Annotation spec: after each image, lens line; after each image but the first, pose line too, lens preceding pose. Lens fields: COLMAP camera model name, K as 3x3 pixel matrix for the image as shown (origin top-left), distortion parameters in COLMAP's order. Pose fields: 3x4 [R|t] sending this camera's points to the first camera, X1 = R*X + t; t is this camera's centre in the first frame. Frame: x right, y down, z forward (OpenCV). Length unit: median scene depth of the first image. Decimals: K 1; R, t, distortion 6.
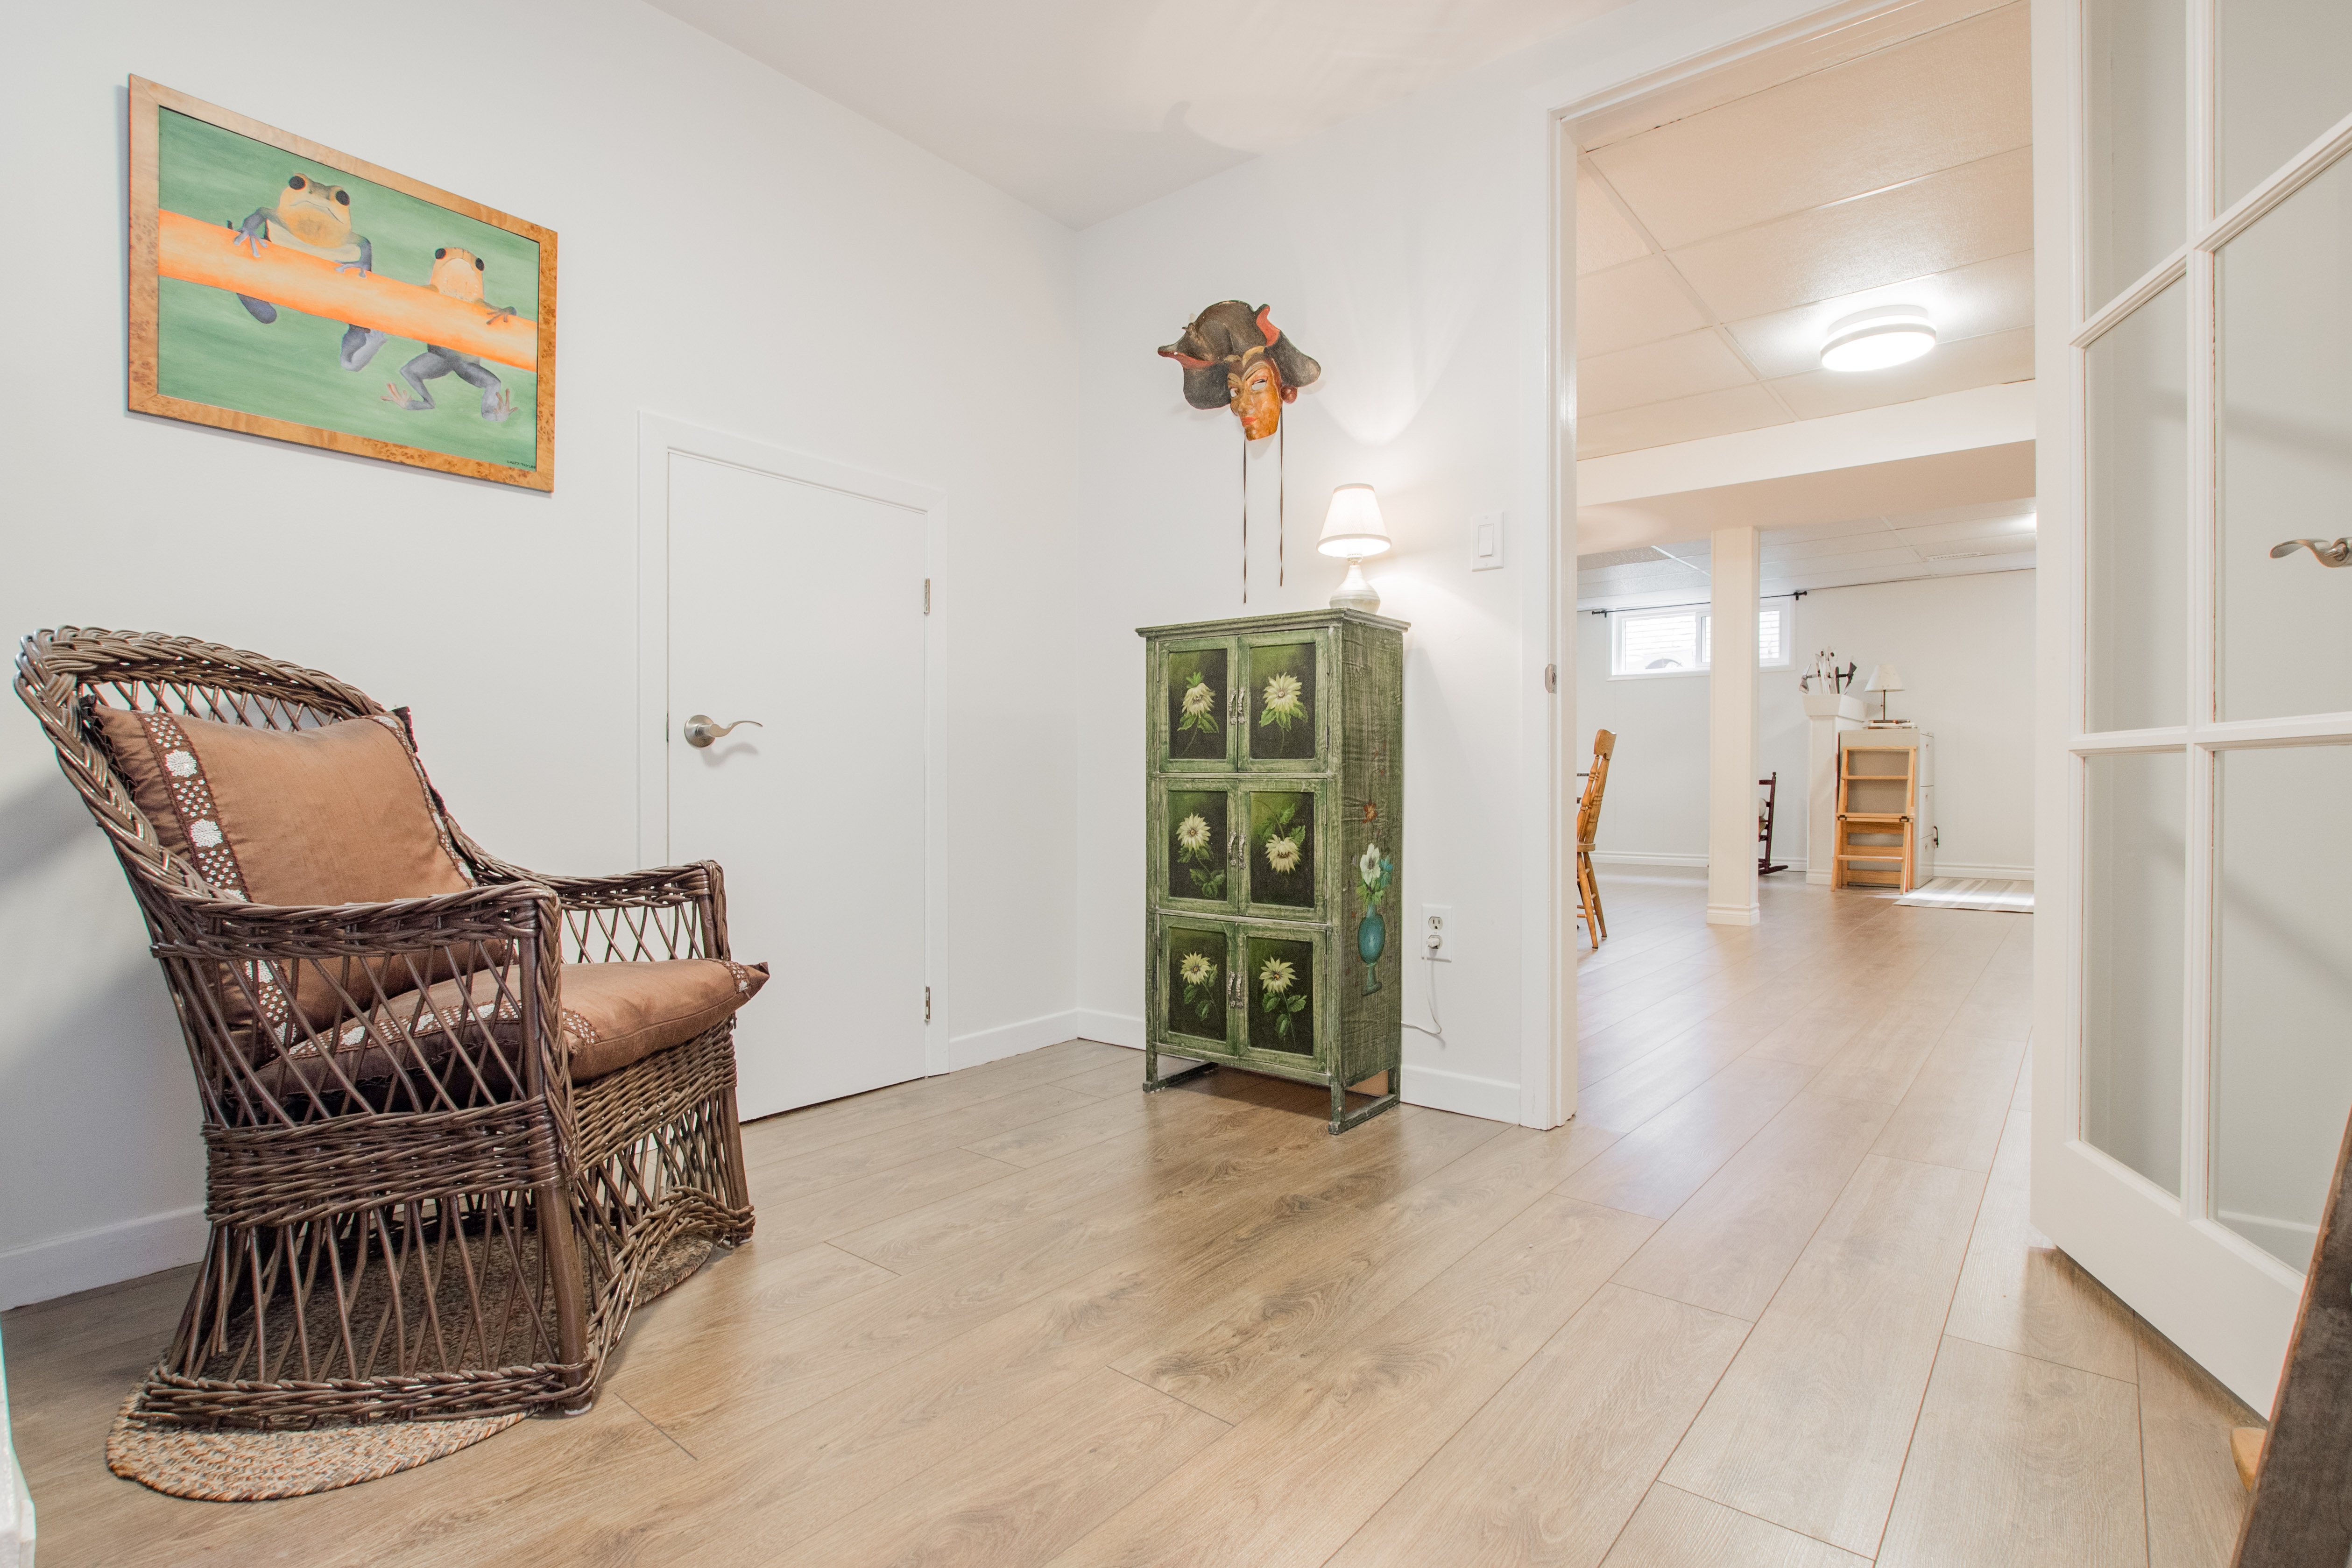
lens RADIAL K [[1096.5, 0, 1180.8], [0, 1096.5, 791.6], [0, 0, 1]] dist [-0.004058, -0.000317]
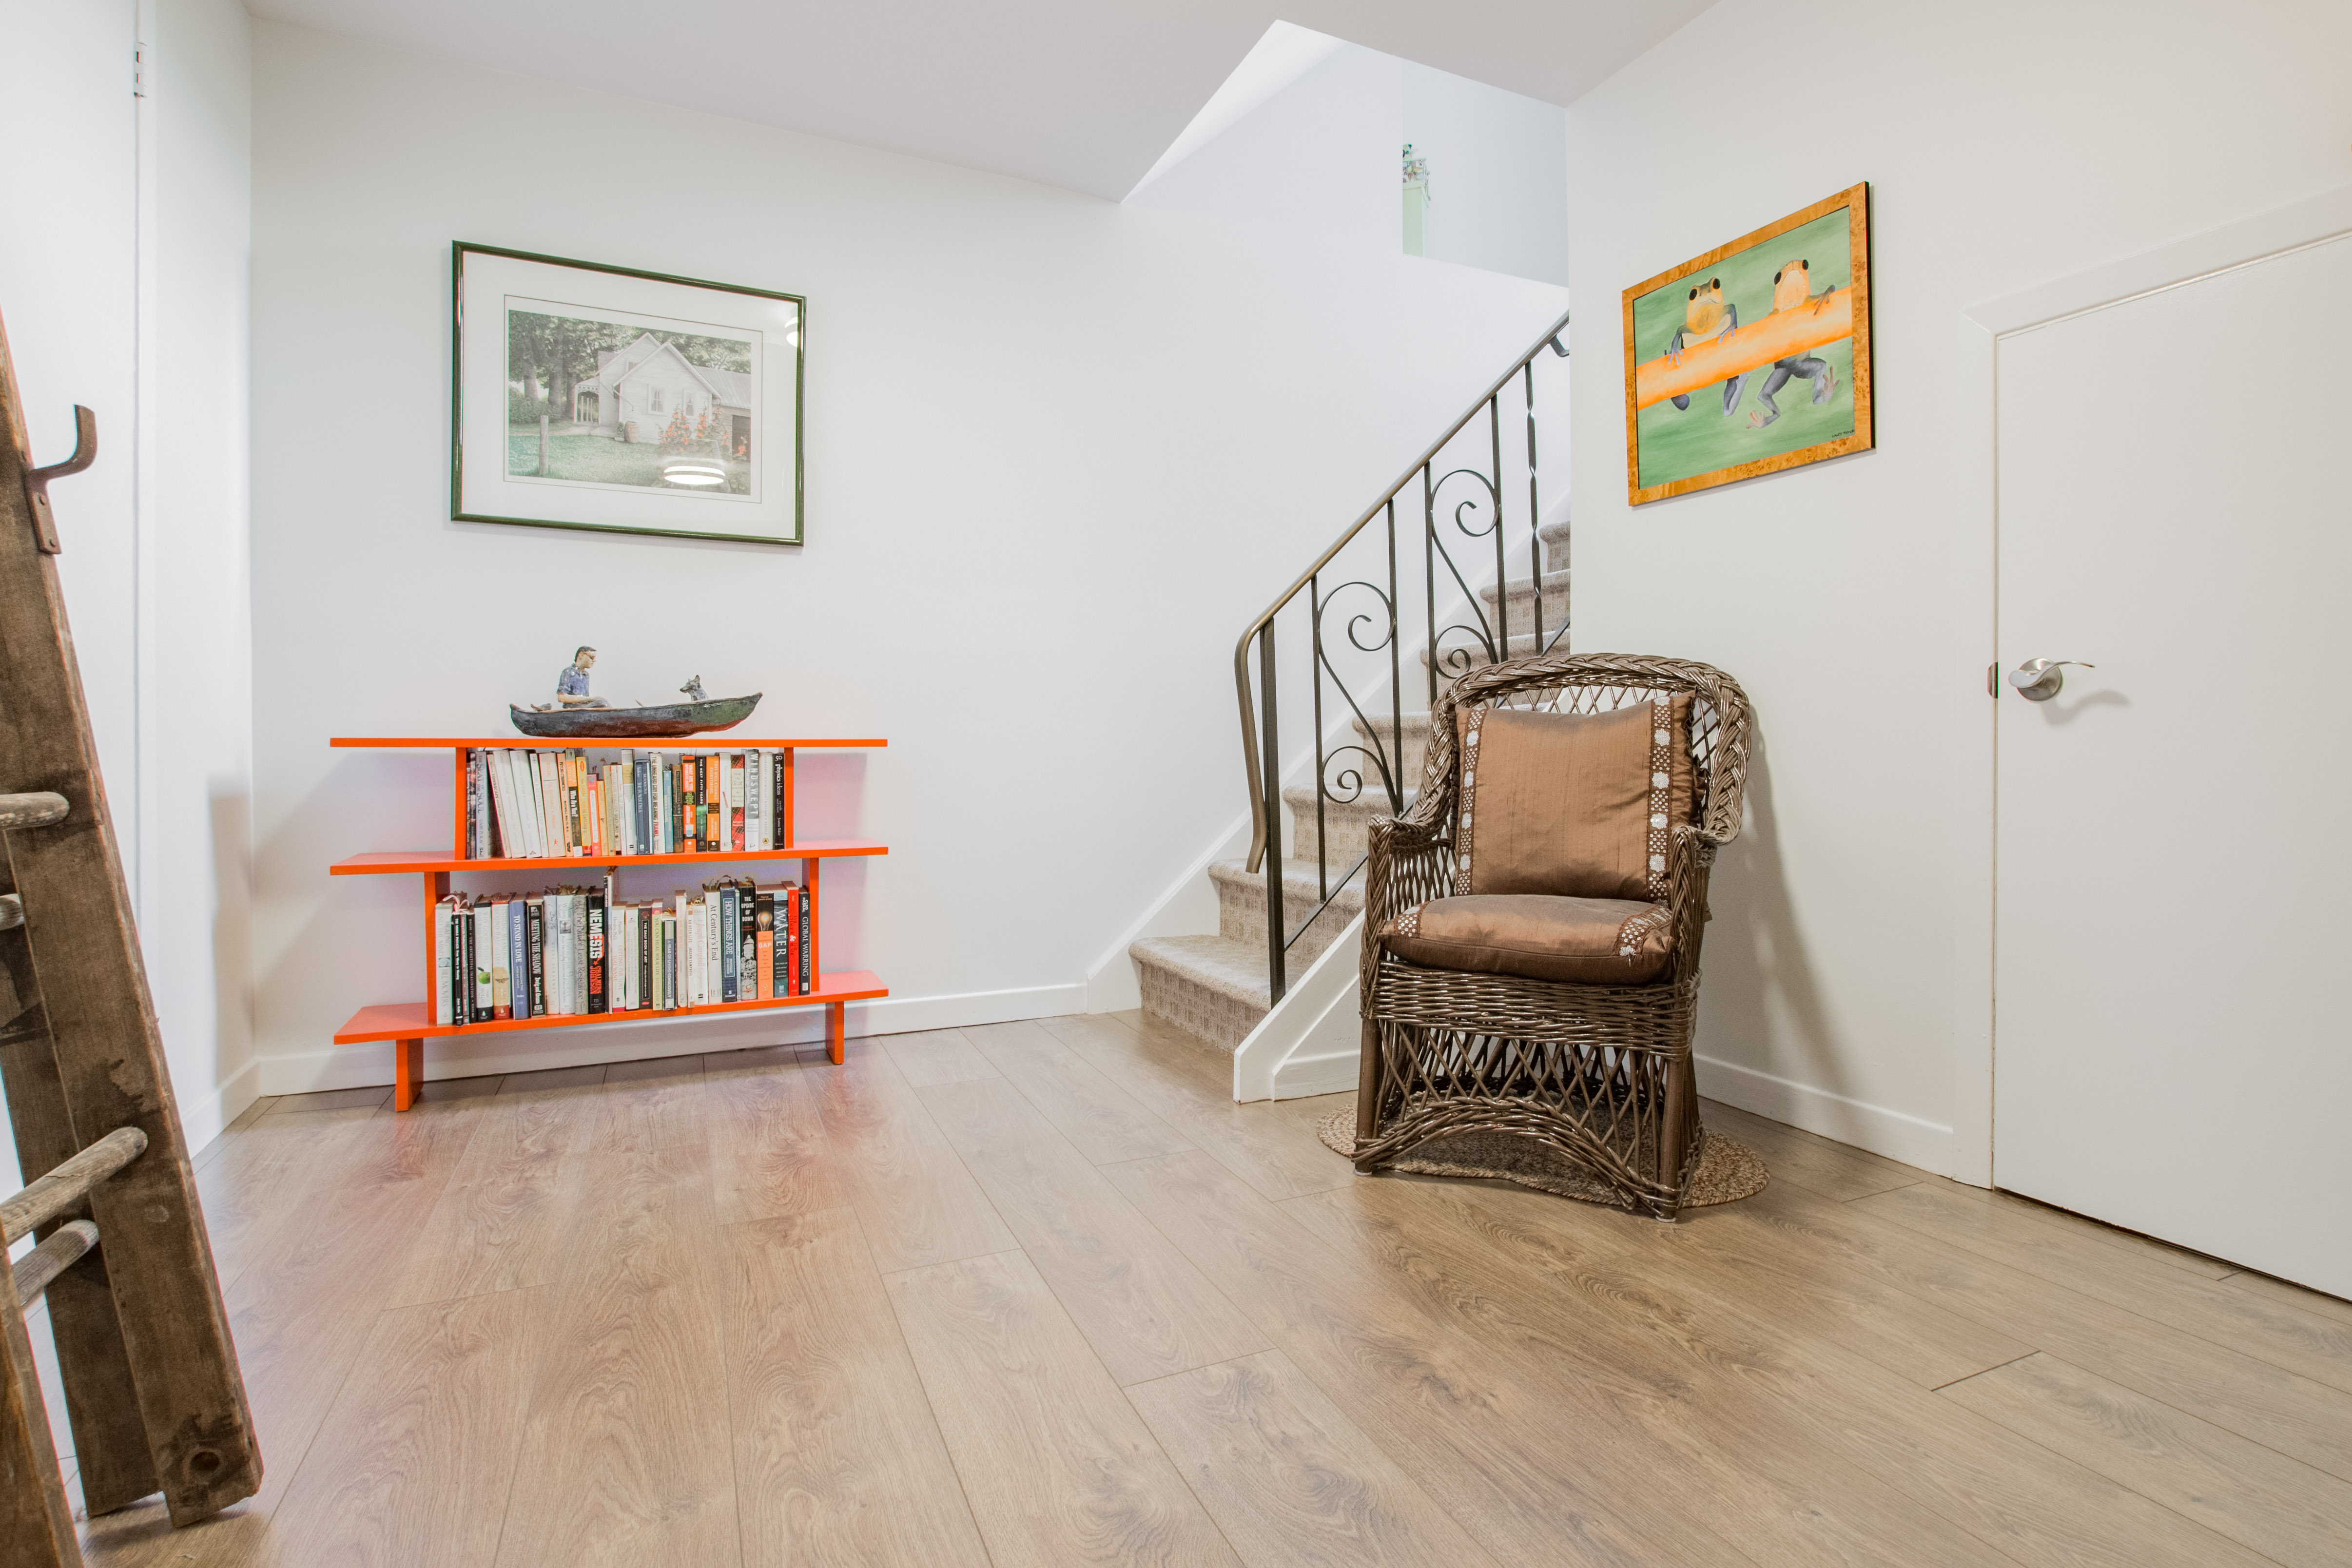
lens RADIAL K [[1096.5, 0, 1232.1], [0, 1096.5, 743.2], [0, 0, 1]] dist [-0.004058, -0.000317]
pose [[-0.370265, -0.000308, -0.928926, 0.577065], [-0.001661, 0.999999, 0.000330, -0.011497], [0.928925, 0.001665, -0.370265, 0.891825]]
